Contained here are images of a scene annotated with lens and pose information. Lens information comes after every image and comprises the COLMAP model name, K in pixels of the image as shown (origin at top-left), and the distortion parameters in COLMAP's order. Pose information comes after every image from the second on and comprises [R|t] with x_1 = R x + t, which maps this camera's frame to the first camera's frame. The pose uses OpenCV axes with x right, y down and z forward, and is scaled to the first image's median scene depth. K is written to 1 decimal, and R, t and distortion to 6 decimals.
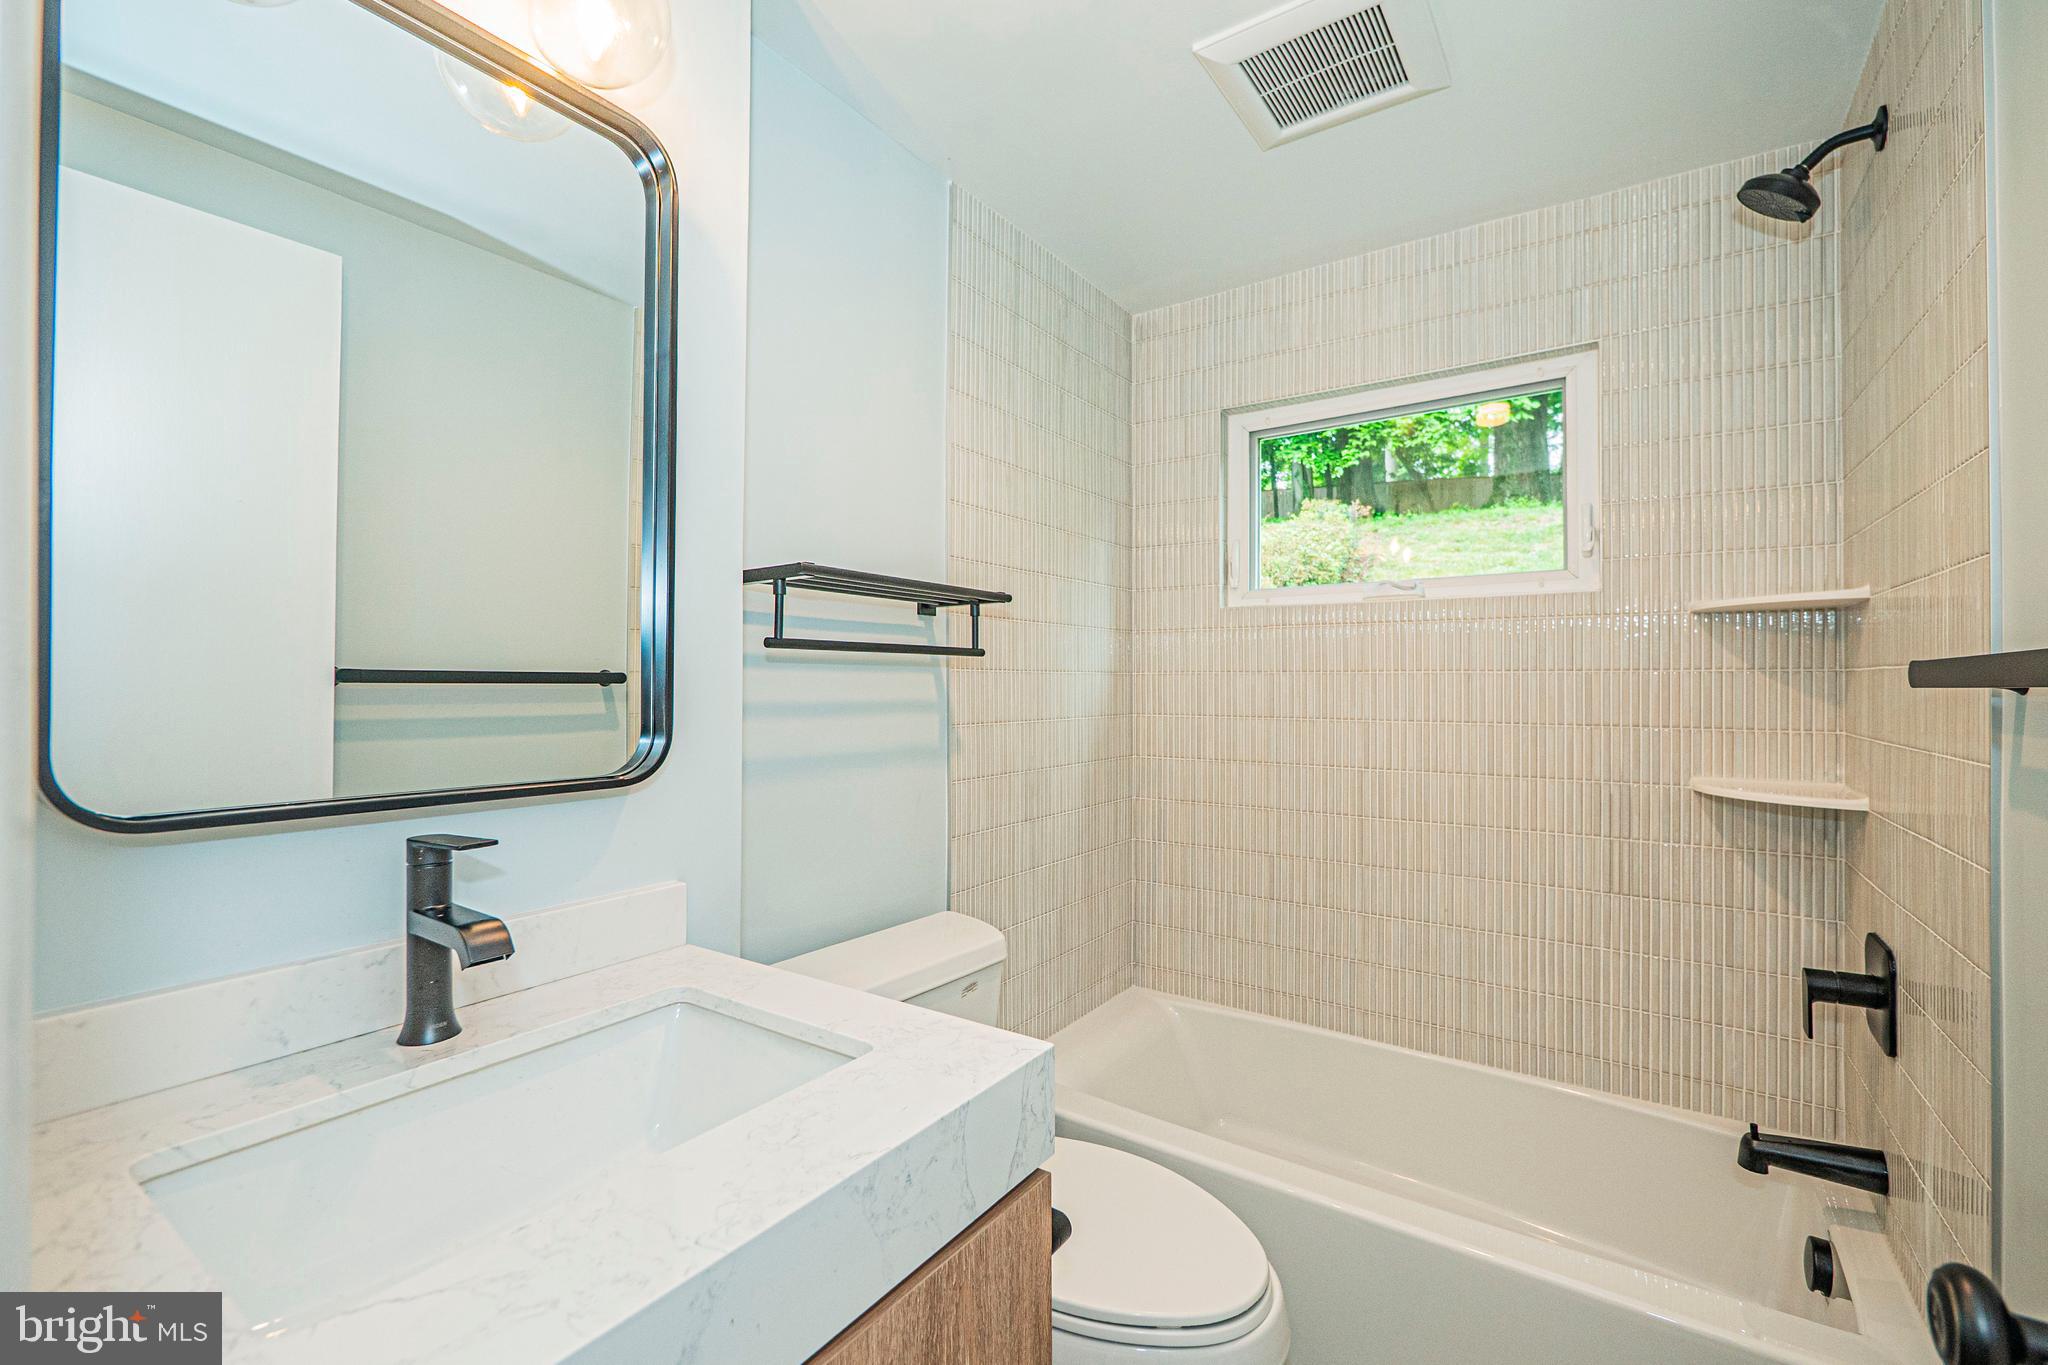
lens RADIAL K [[868.7, 0, 1022.4], [0, 868.7, 687.6], [0, 0, 1]] dist [-0.006515, 0.001164]
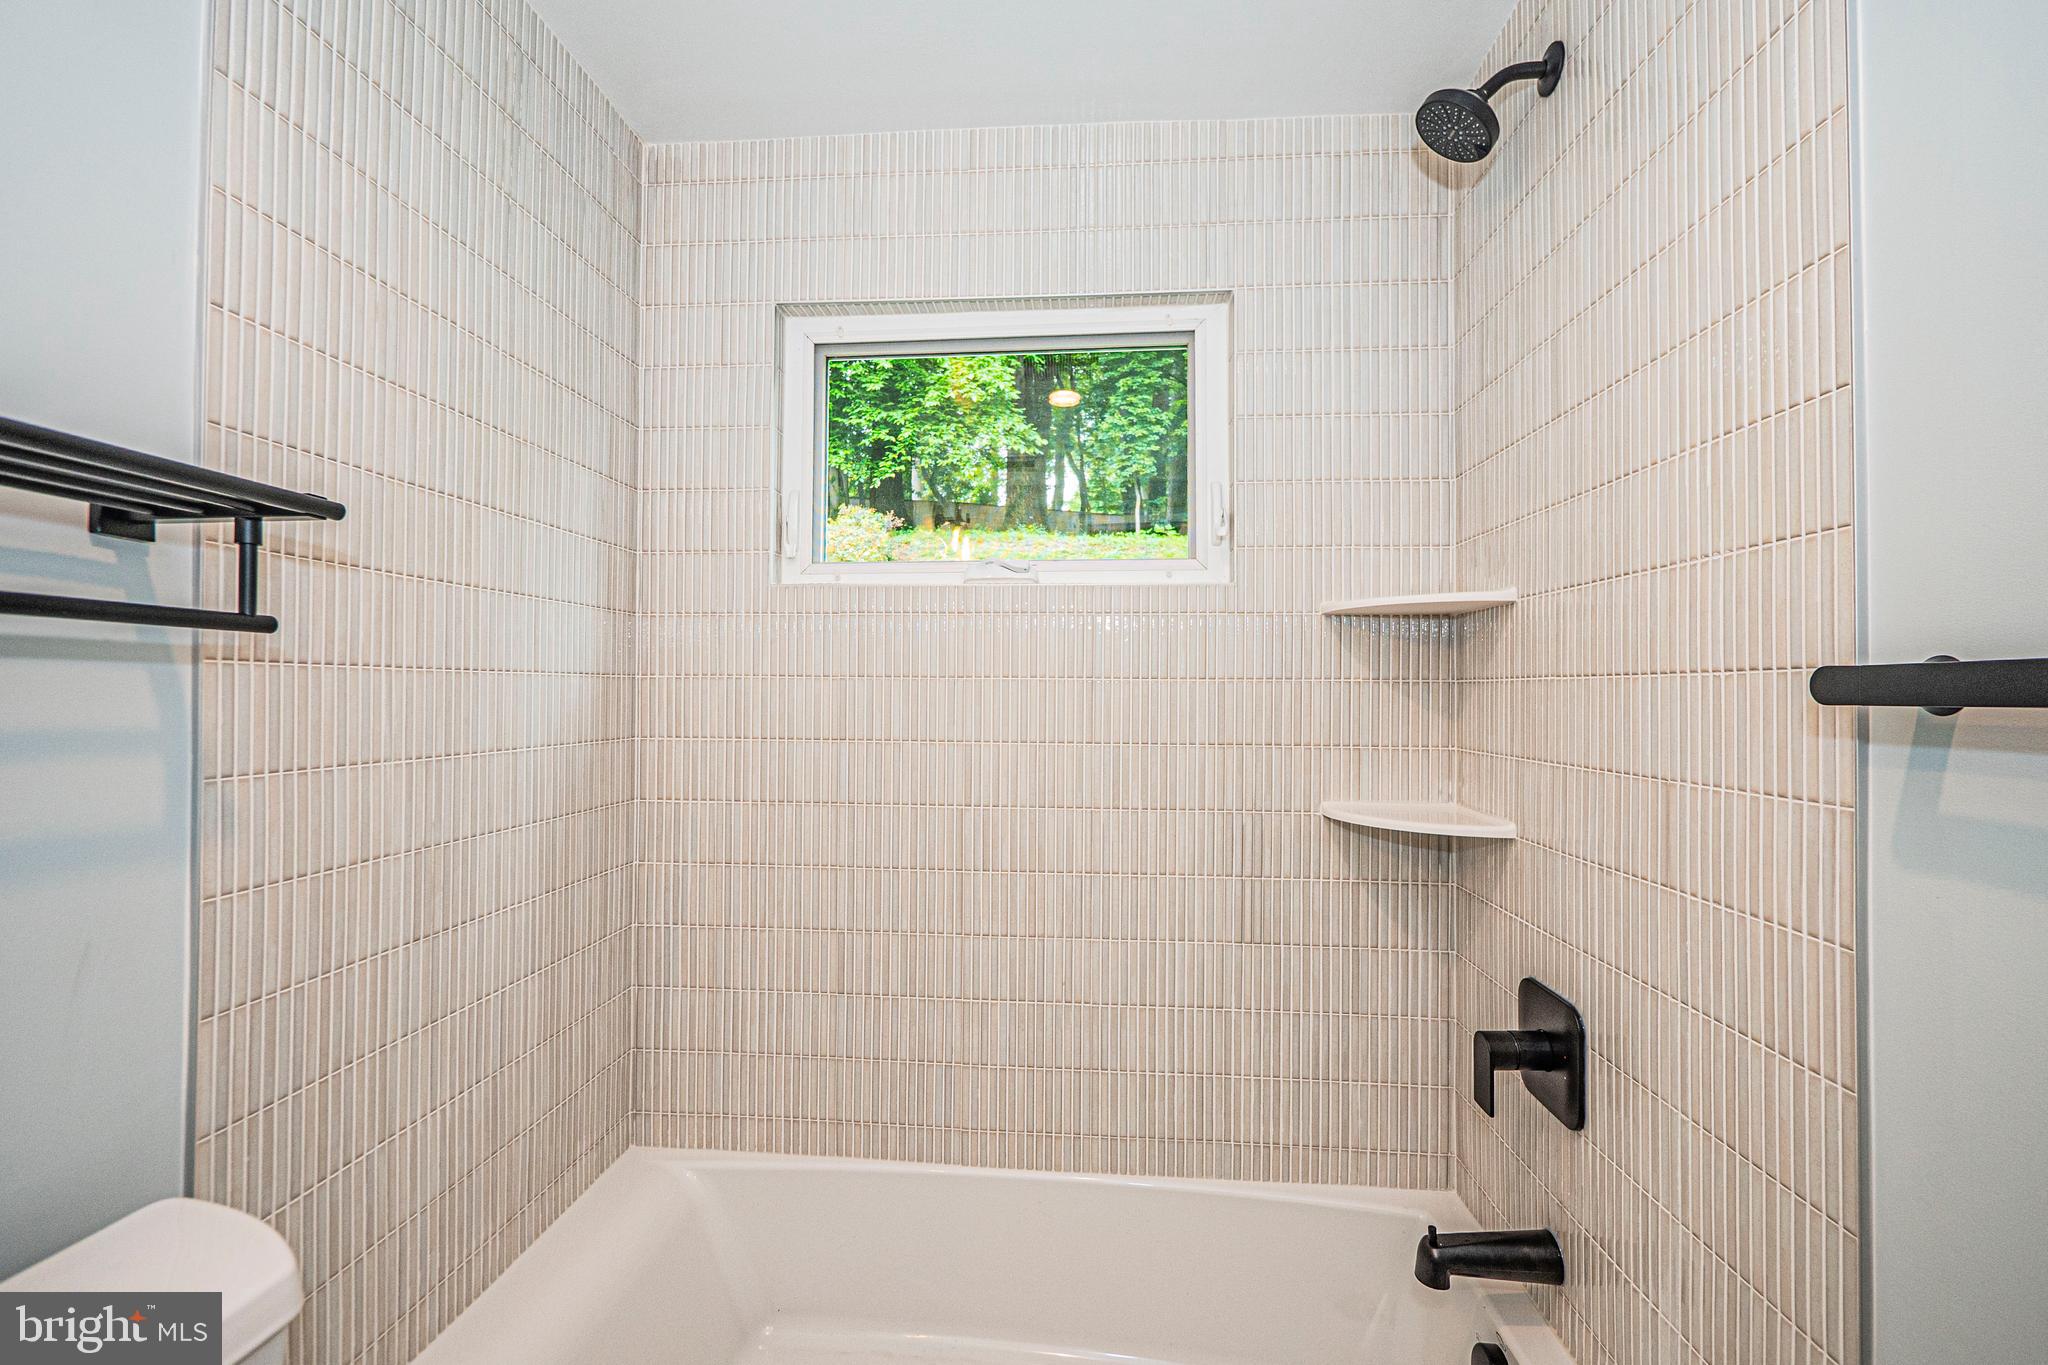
lens RADIAL K [[868.7, 0, 1024.6], [0, 868.7, 675.9], [0, 0, 1]] dist [-0.006515, 0.001164]
pose [[0.862108, 0.013915, 0.506534, 0.062151], [-0.002619, 0.999732, -0.023007, -0.002785], [-0.506719, 0.018508, 0.861913, 0.362682]]
